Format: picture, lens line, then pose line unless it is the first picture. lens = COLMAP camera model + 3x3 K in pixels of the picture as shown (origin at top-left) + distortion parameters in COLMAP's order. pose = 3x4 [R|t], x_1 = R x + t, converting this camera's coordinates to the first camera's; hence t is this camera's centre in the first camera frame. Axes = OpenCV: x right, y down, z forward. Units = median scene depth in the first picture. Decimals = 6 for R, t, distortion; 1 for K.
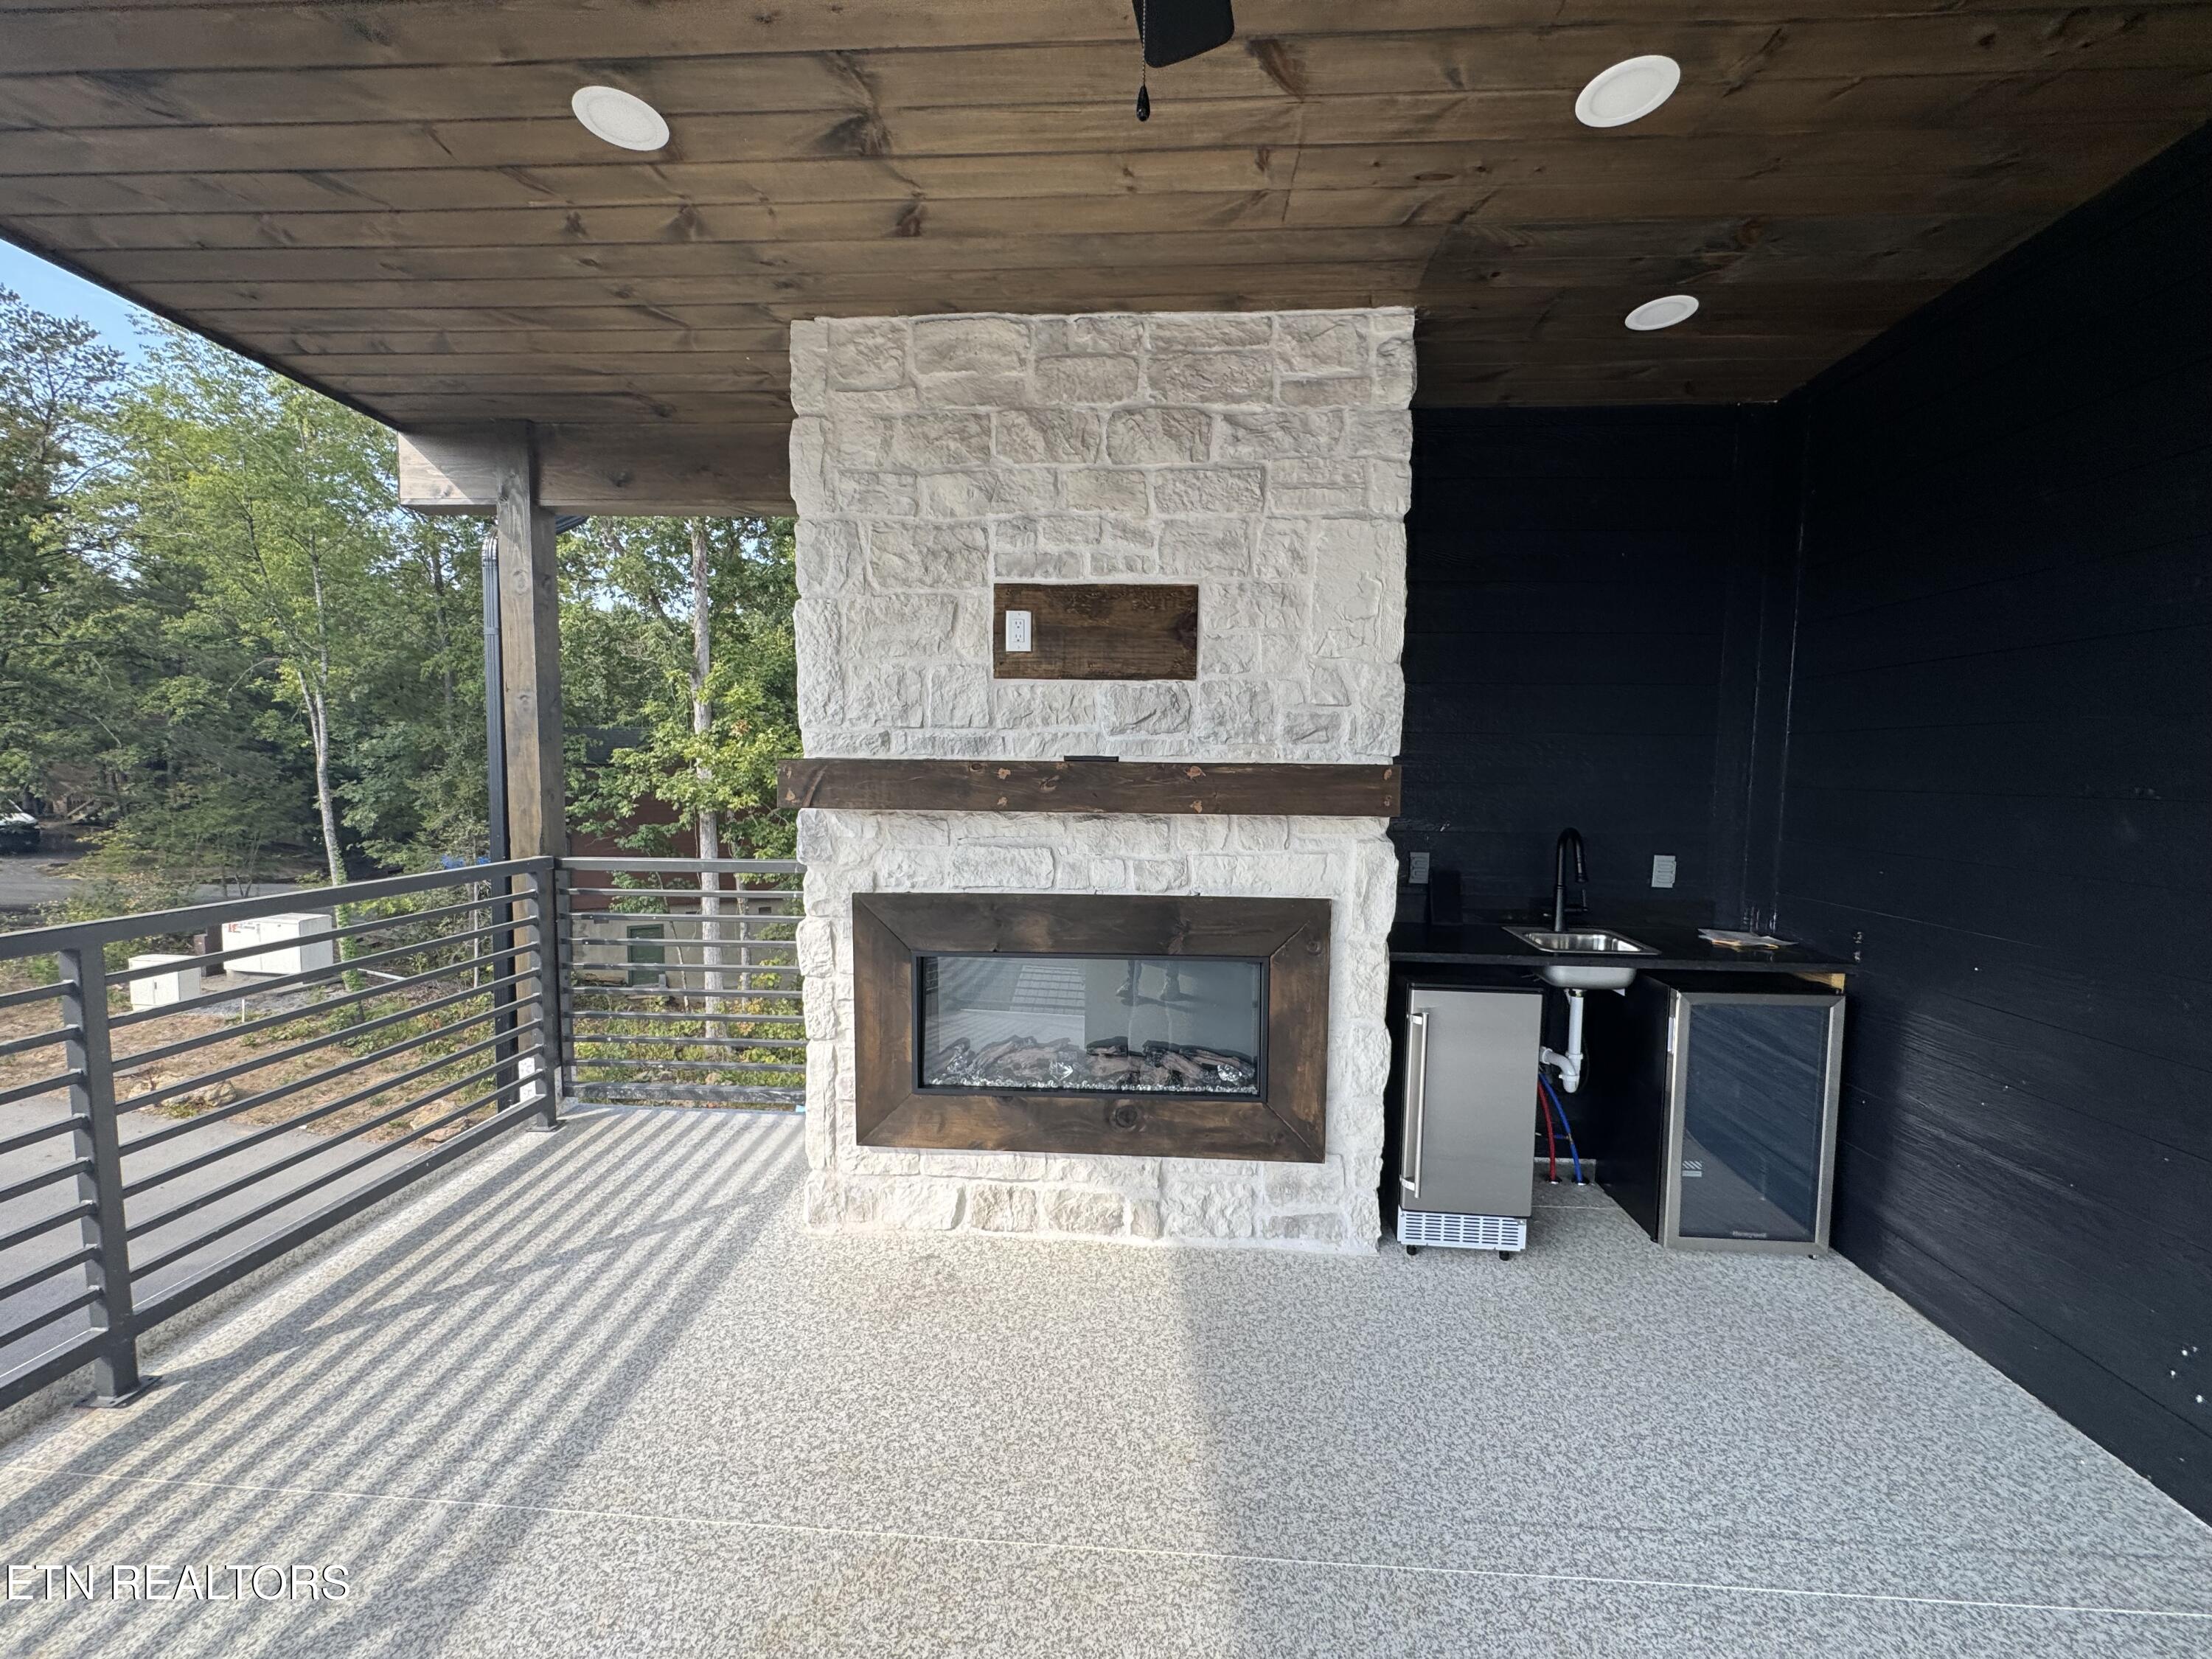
lens RADIAL K [[882.0, 0, 1102.3], [0, 882.0, 824.6], [0, 0, 1]] dist [-0.000129, 0.000158]
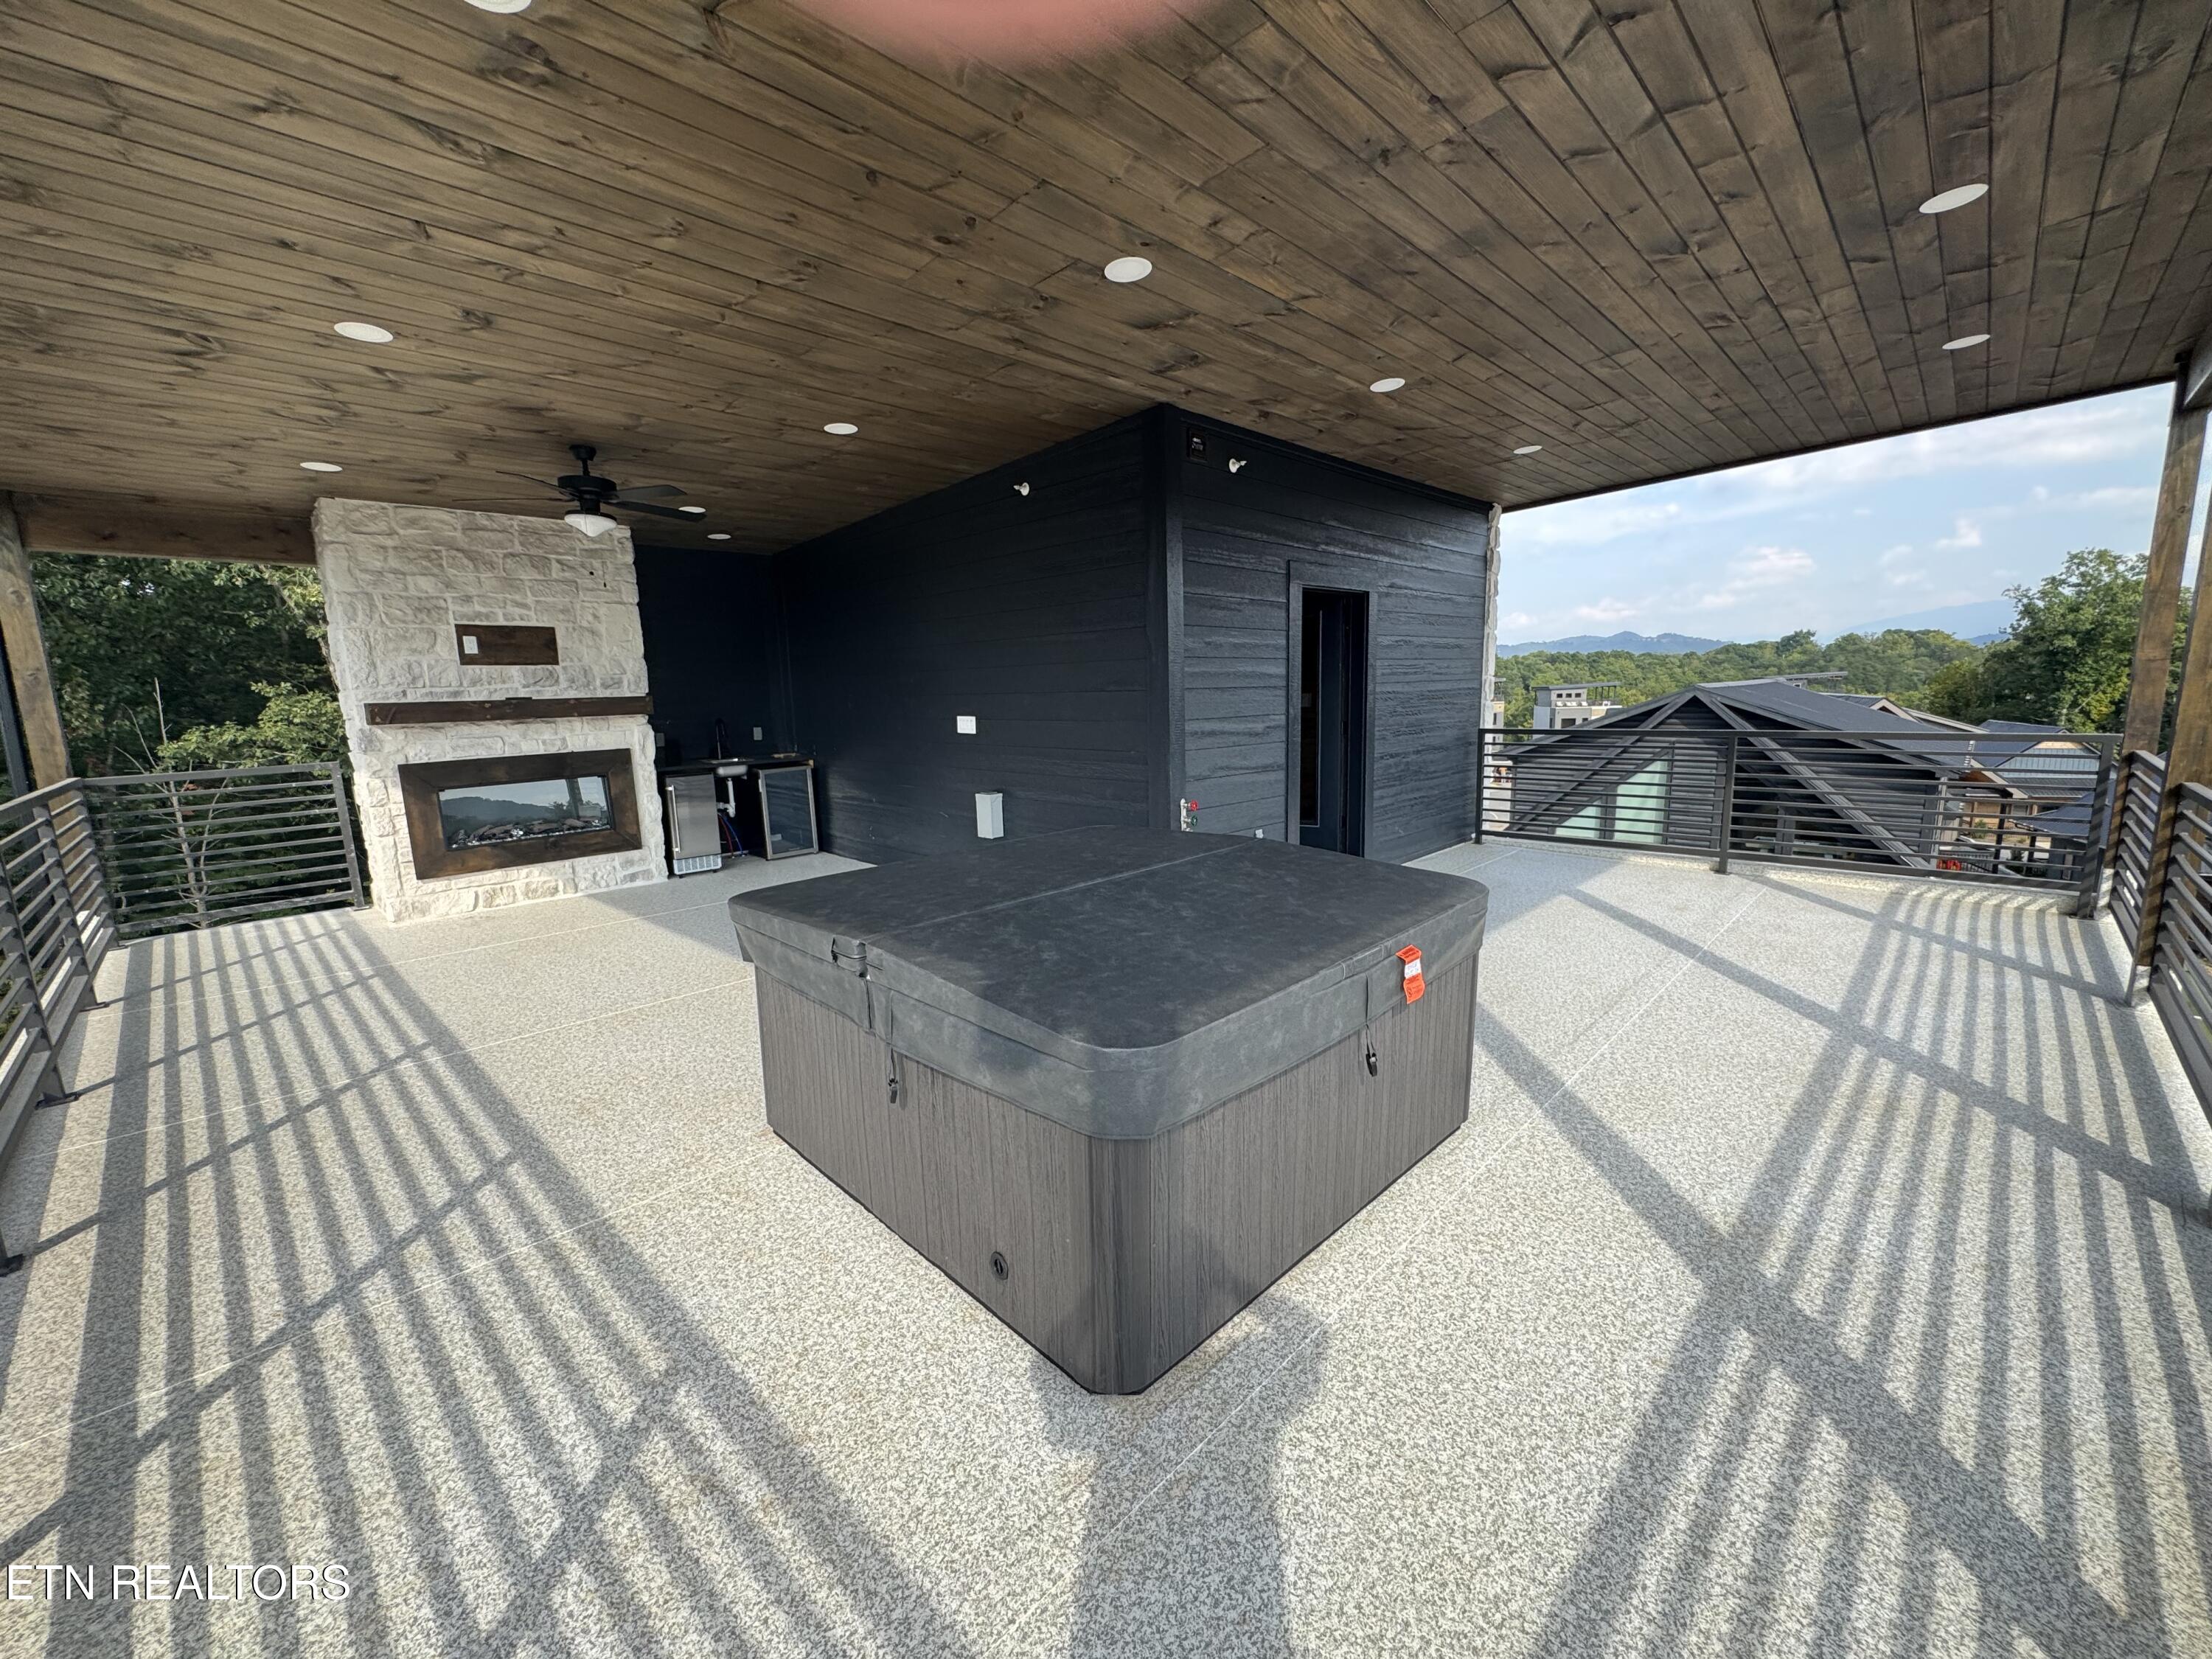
lens RADIAL K [[882.0, 0, 1102.4], [0, 882.0, 831.3], [0, 0, 1]] dist [-0.000129, 0.000158]
pose [[0.665544, -0.151166, 0.730890, -0.760950], [0.092604, 0.988432, 0.120108, 0.143484], [-0.740592, -0.012254, 0.671844, -1.812932]]
